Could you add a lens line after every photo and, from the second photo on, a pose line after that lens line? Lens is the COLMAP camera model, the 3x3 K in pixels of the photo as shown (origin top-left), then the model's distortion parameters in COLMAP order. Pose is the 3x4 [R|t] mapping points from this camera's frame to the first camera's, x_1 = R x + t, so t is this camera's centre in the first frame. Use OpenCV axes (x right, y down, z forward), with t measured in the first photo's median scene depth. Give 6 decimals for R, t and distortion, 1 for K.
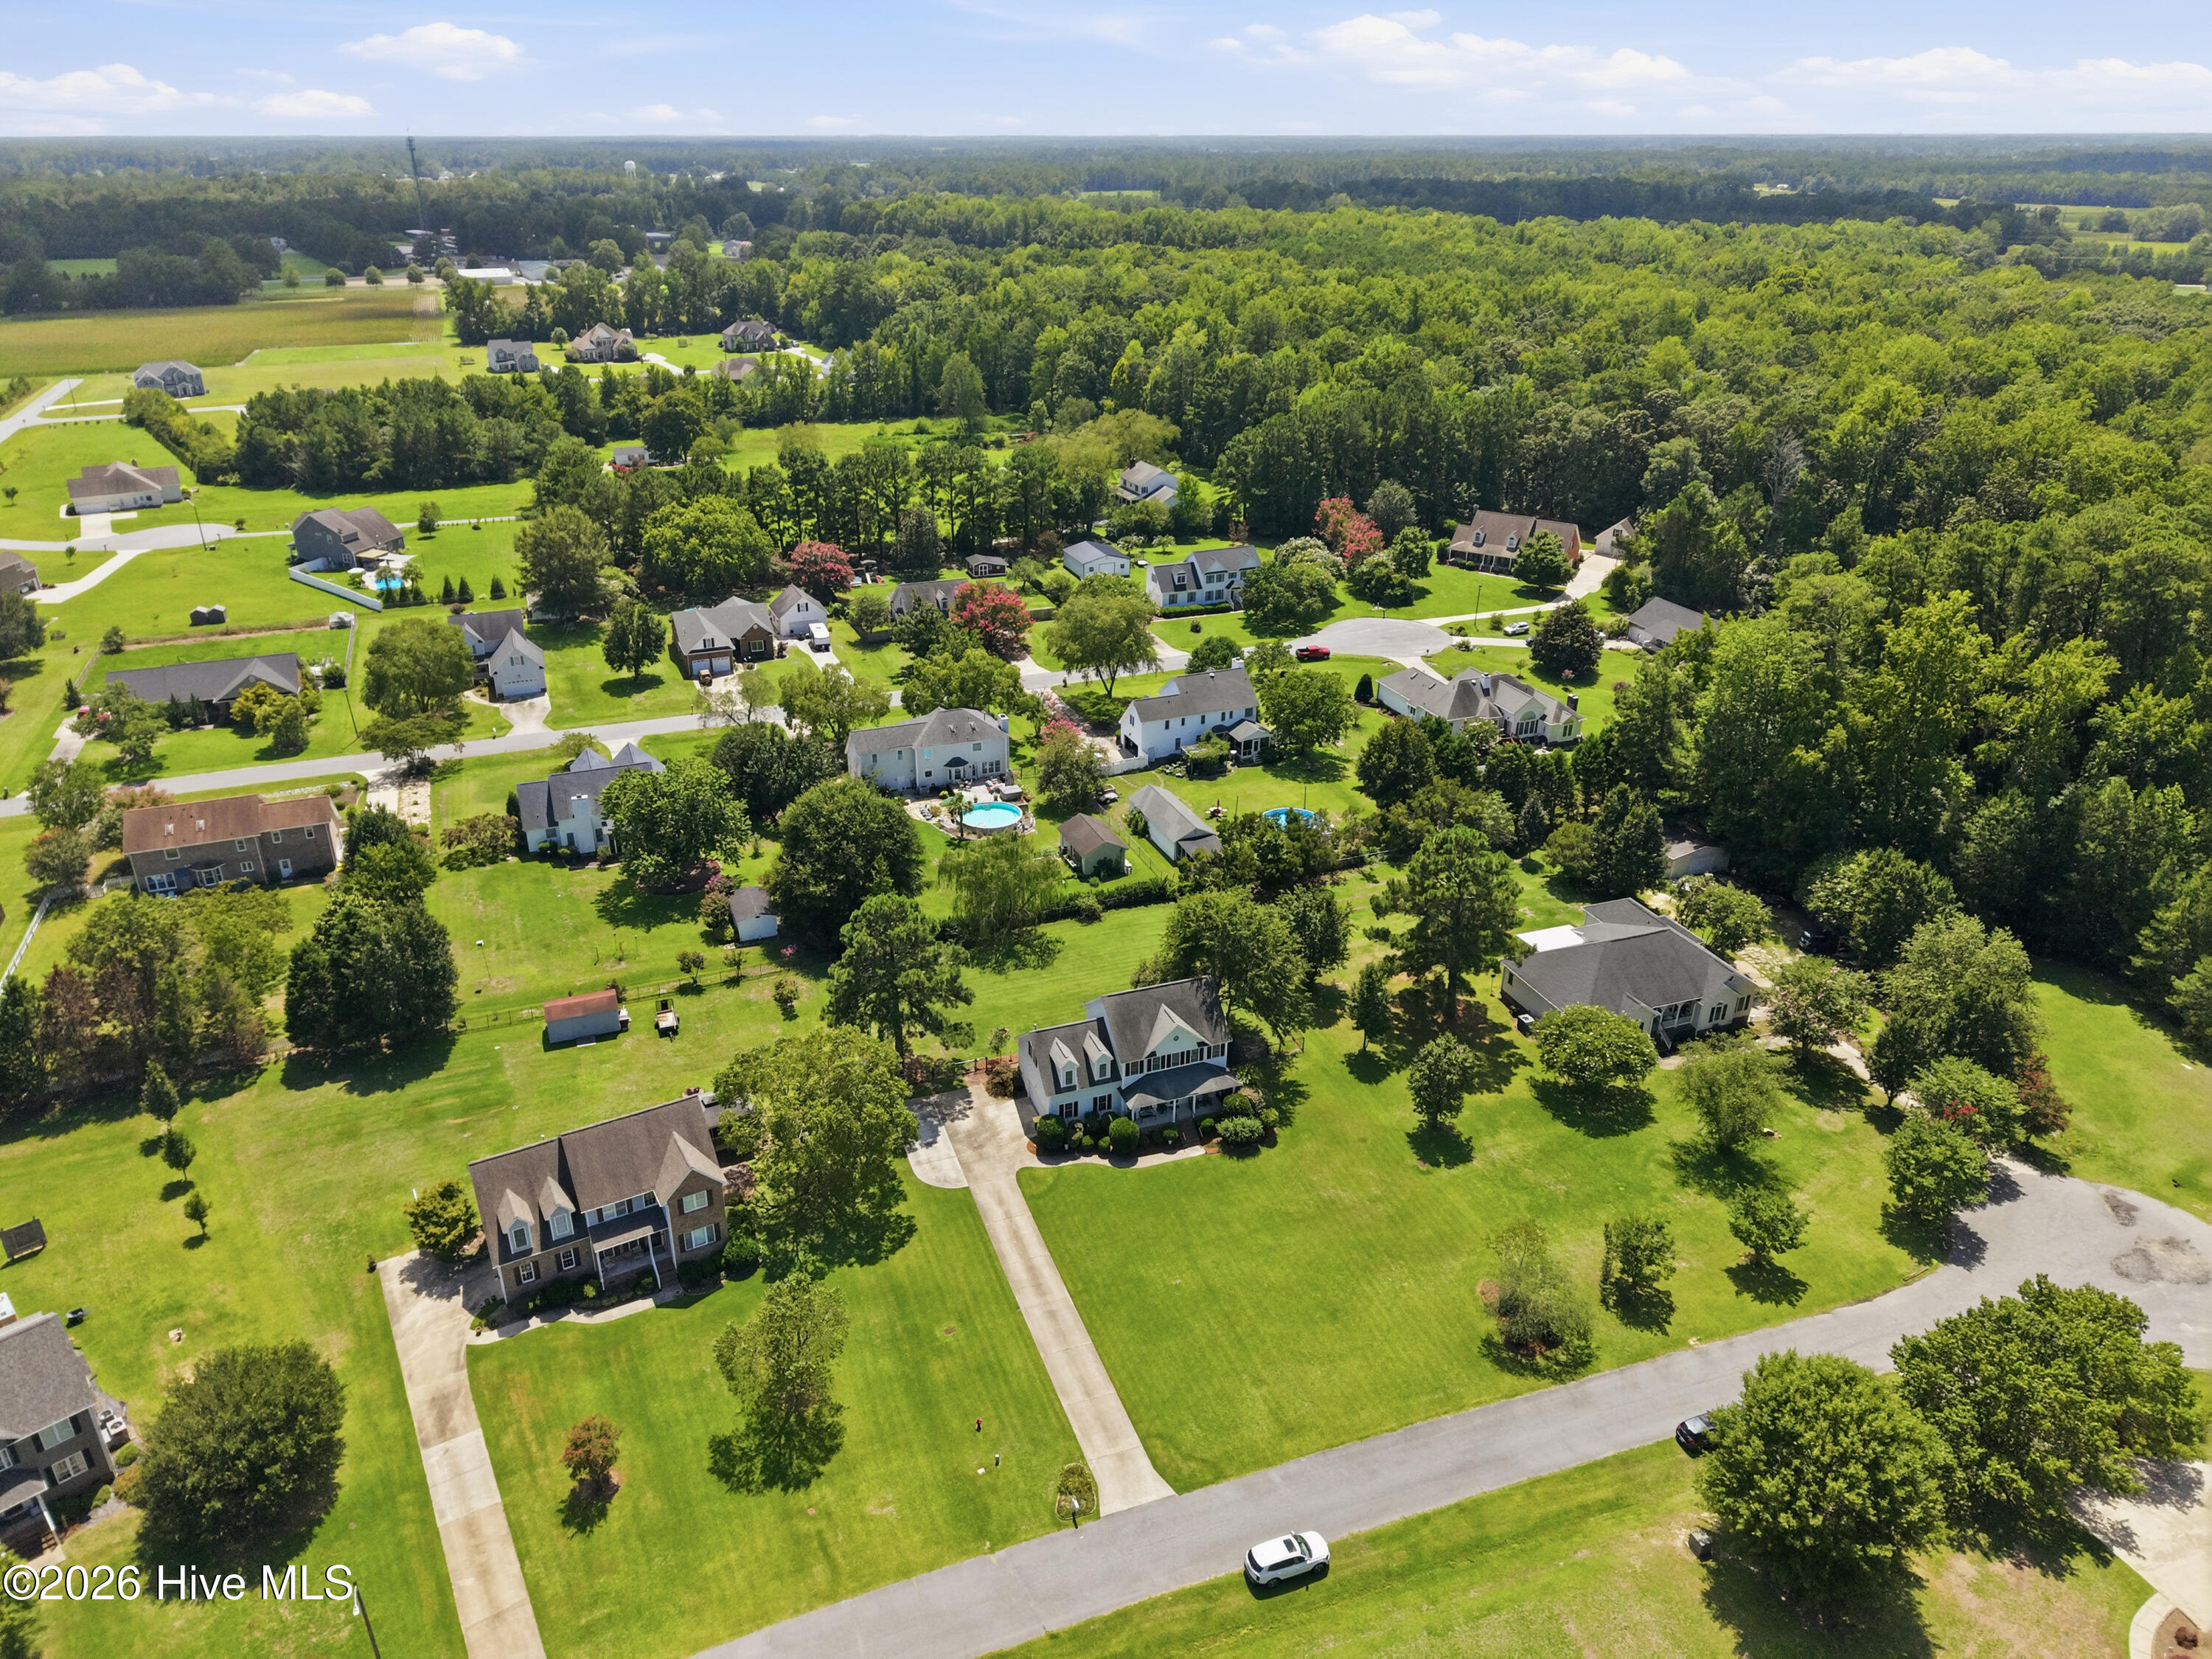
lens RADIAL K [[1512.2, 0, 1106.0], [0, 1512.2, 829.5], [0, 0, 1]] dist [0.109560, -0.000798]
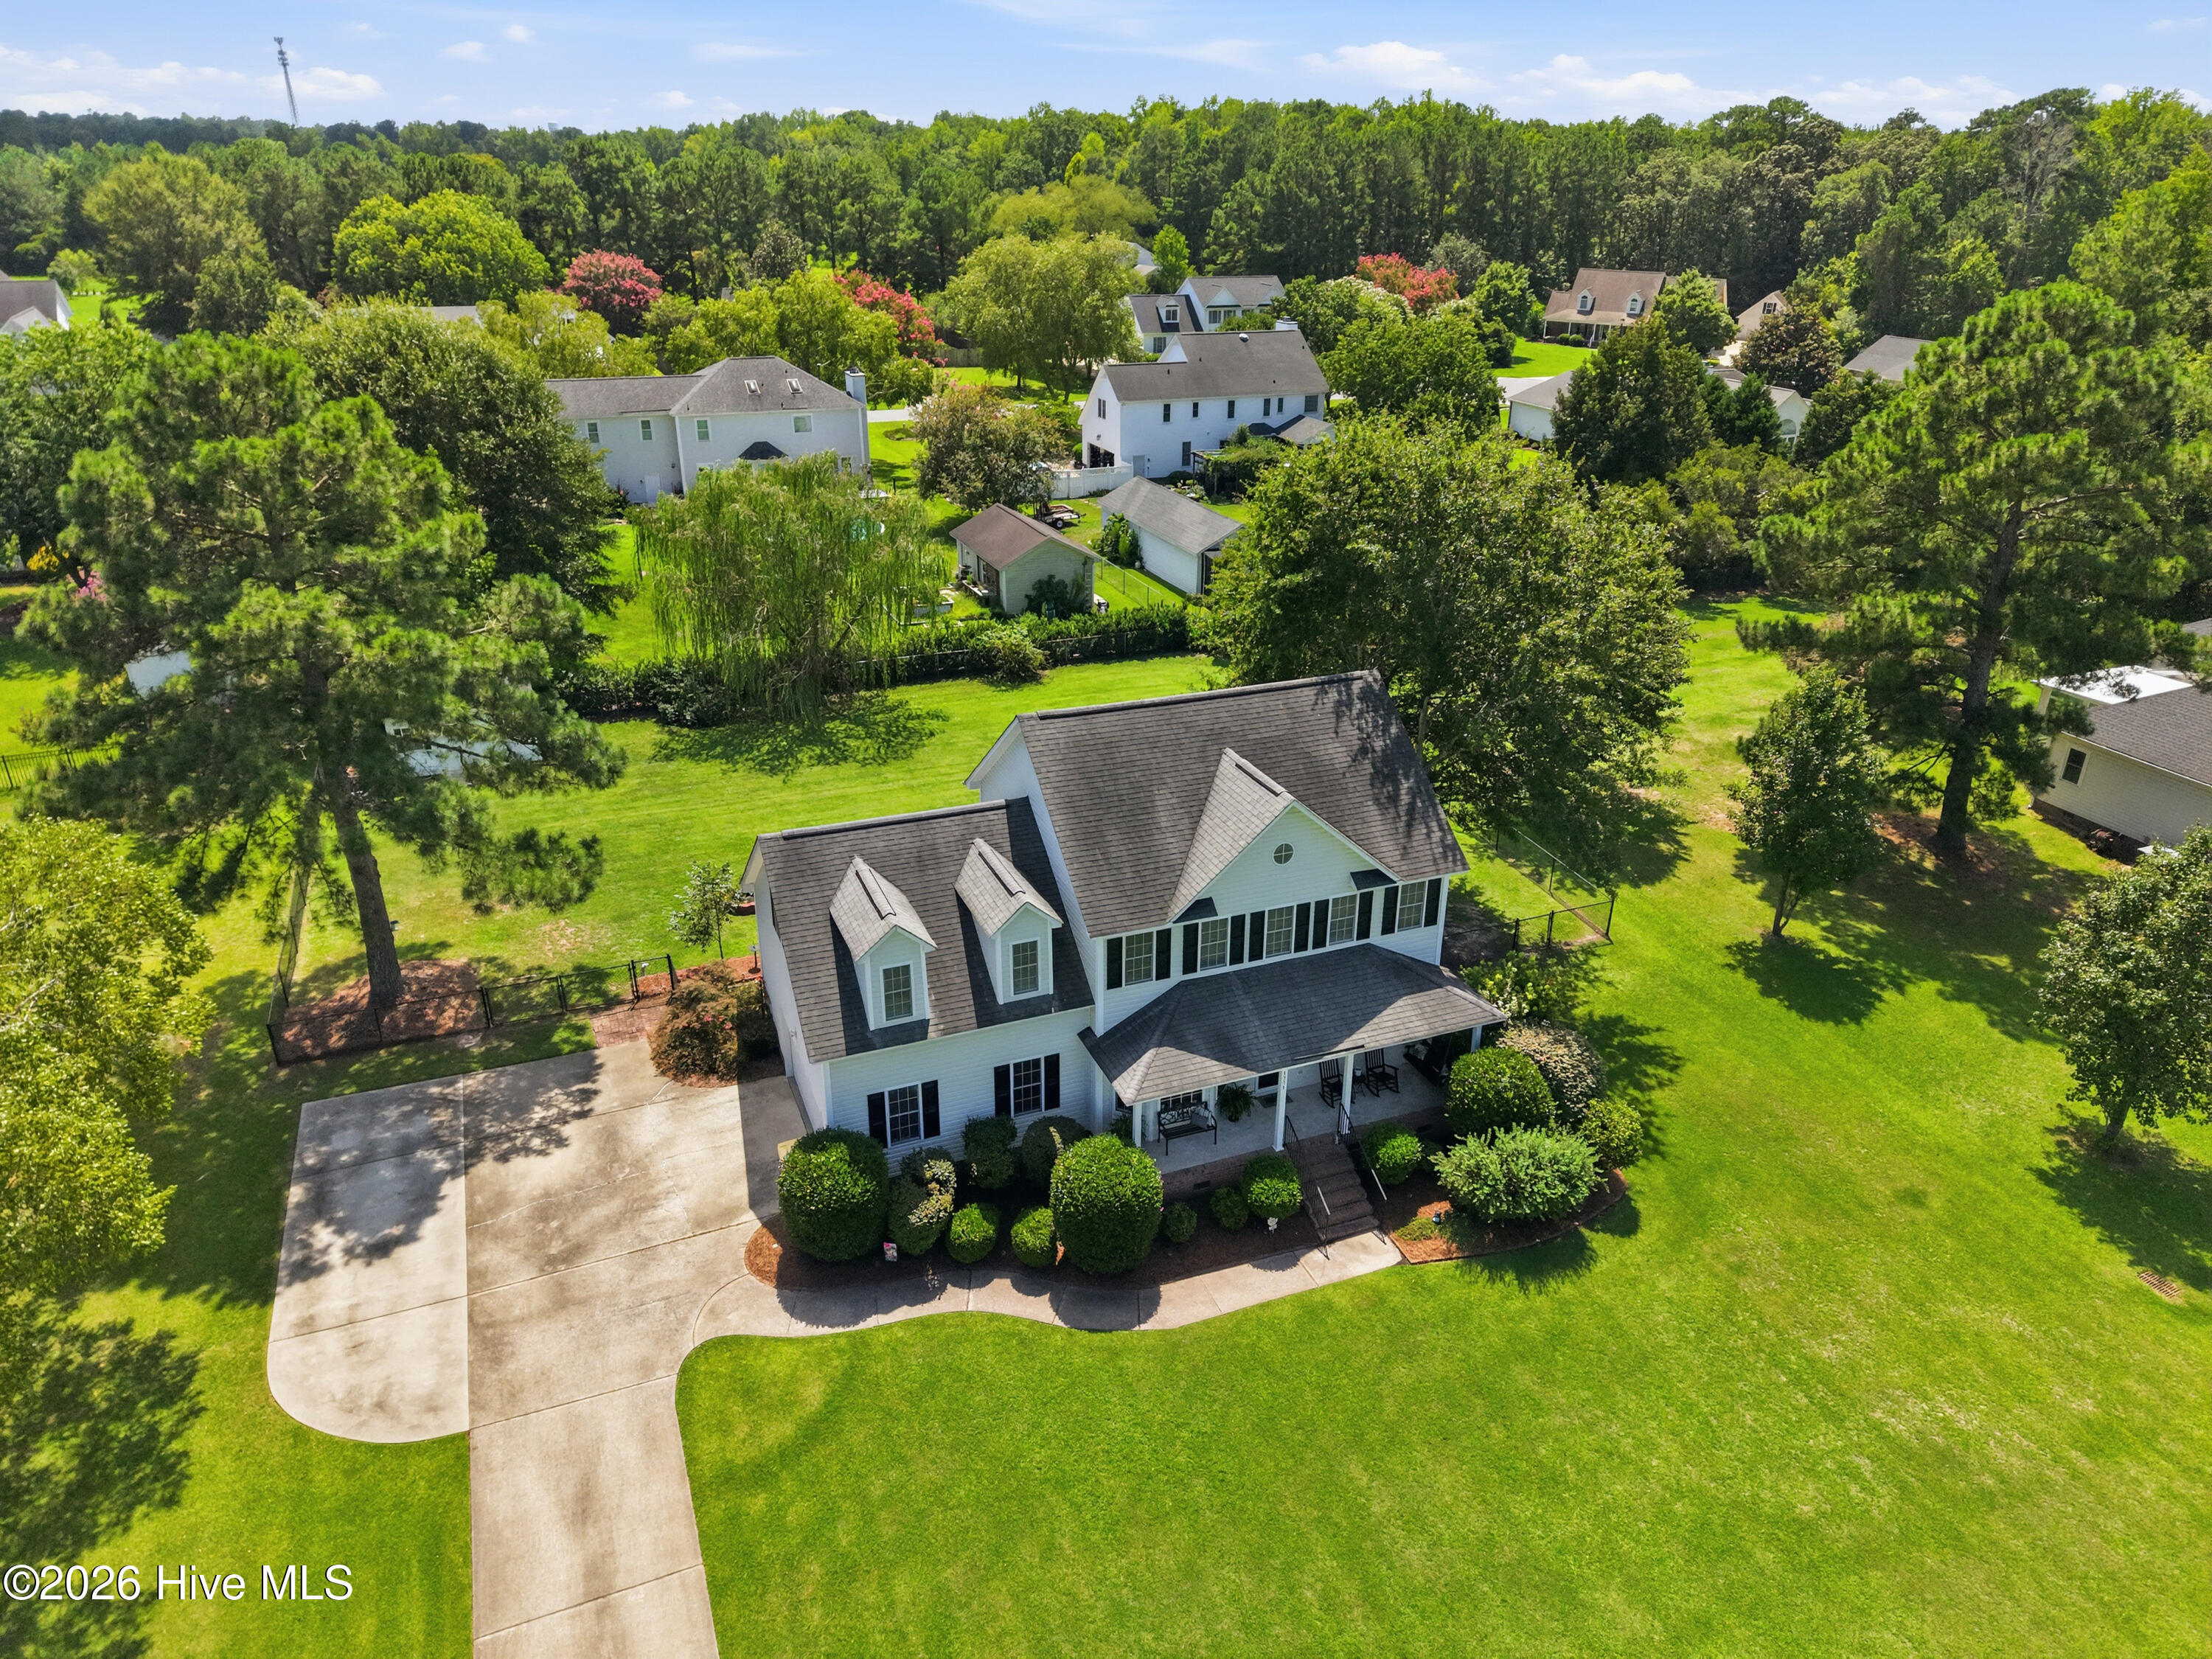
lens RADIAL K [[1220.5, 0, 1062.2], [0, 1220.5, 825.9], [0, 0, 1]] dist [-0.018355, 0.049121]
pose [[0.999688, -0.020385, -0.014451, 0.008258], [0.019285, 0.997176, -0.072580, 0.146292], [0.015889, 0.072279, 0.997258, 0.759915]]
